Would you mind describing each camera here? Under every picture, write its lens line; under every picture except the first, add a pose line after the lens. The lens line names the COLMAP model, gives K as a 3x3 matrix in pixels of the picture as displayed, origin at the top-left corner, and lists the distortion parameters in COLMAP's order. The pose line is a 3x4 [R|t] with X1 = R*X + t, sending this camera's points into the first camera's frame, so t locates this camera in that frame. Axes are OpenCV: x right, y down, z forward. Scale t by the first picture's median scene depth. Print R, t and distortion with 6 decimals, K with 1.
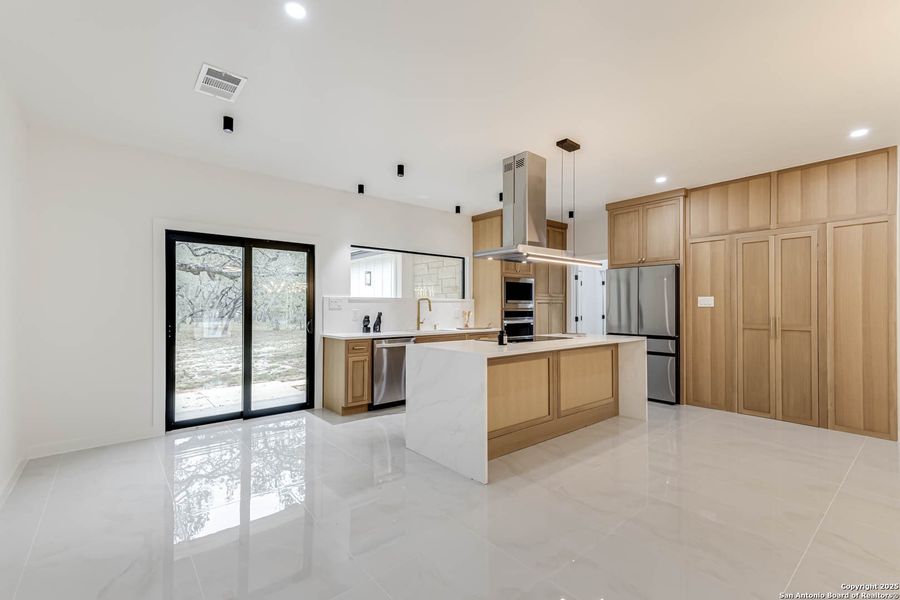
lens RADIAL K [[399.7, 0, 449.0], [0, 399.7, 303.6], [0, 0, 1]] dist [0.021456, -0.000097]
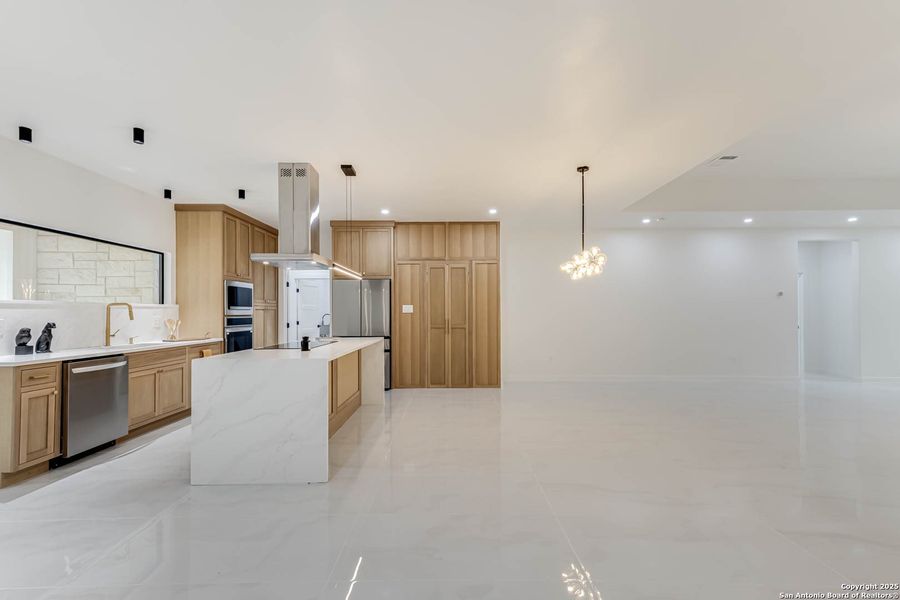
lens RADIAL K [[399.6, 0, 453.8], [0, 399.6, 306.9], [0, 0, 1]] dist [0.020713, 0.000158]
pose [[0.638978, 0.007310, 0.769190, -0.283062], [-0.000767, 0.999960, -0.008867, 0.000683], [-0.769225, 0.005076, 0.638958, 0.038141]]
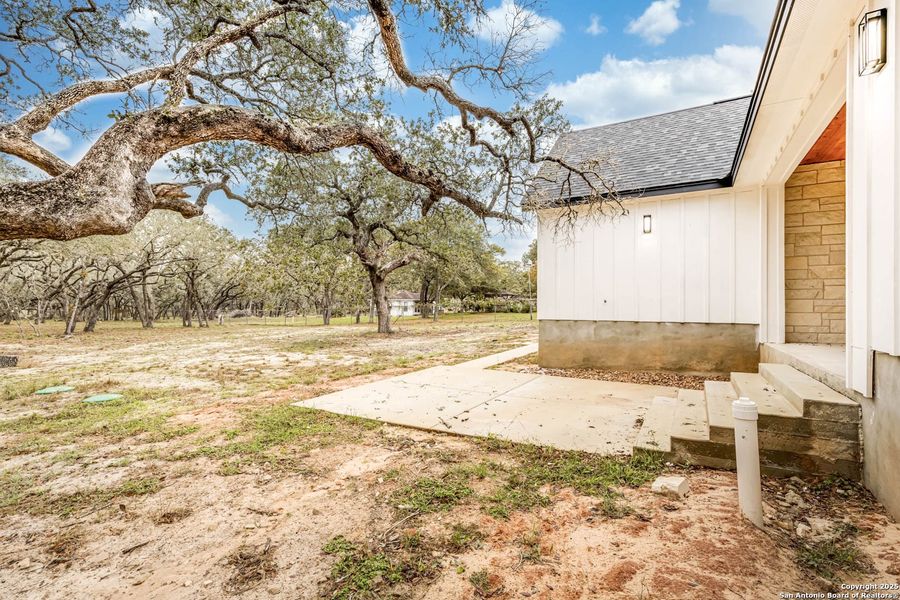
lens RADIAL K [[420.7, 0, 453.9], [0, 420.7, 305.1], [0, 0, 1]] dist [0.002097, 0.000023]
pose [[0.938400, 0.004960, 0.345515, -1.738554], [-0.005882, 0.999981, 0.001618, 0.203328], [-0.345501, -0.003551, 0.938412, 0.703295]]
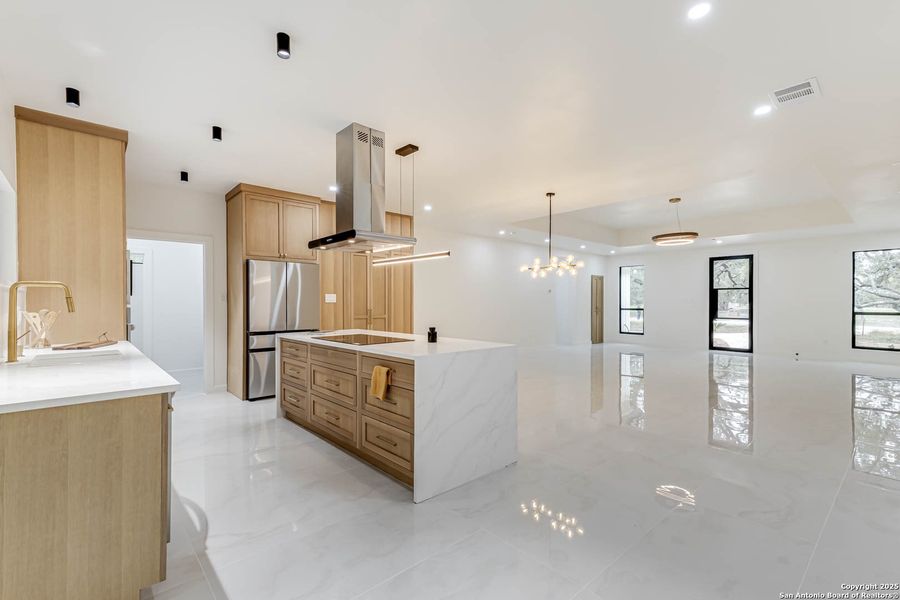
lens RADIAL K [[399.7, 0, 449.0], [0, 399.7, 303.6], [0, 0, 1]] dist [0.021456, -0.000097]
pose [[-0.024743, -0.003565, 0.999687, -0.569594], [-0.008236, 0.999960, 0.003362, 0.004970], [-0.999660, -0.008150, -0.024771, 0.677263]]
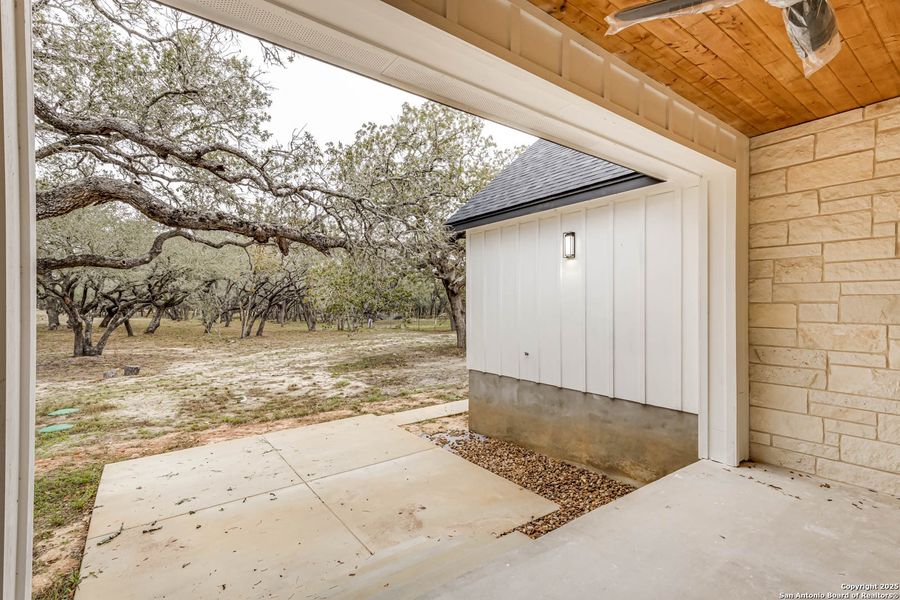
lens RADIAL K [[420.7, 0, 453.9], [0, 420.7, 305.1], [0, 0, 1]] dist [0.002097, 0.000023]
pose [[0.998328, -0.002844, -0.057733, -0.664232], [0.003309, 0.999963, 0.007969, 0.025829], [0.057708, -0.008147, 0.998300, 0.862329]]
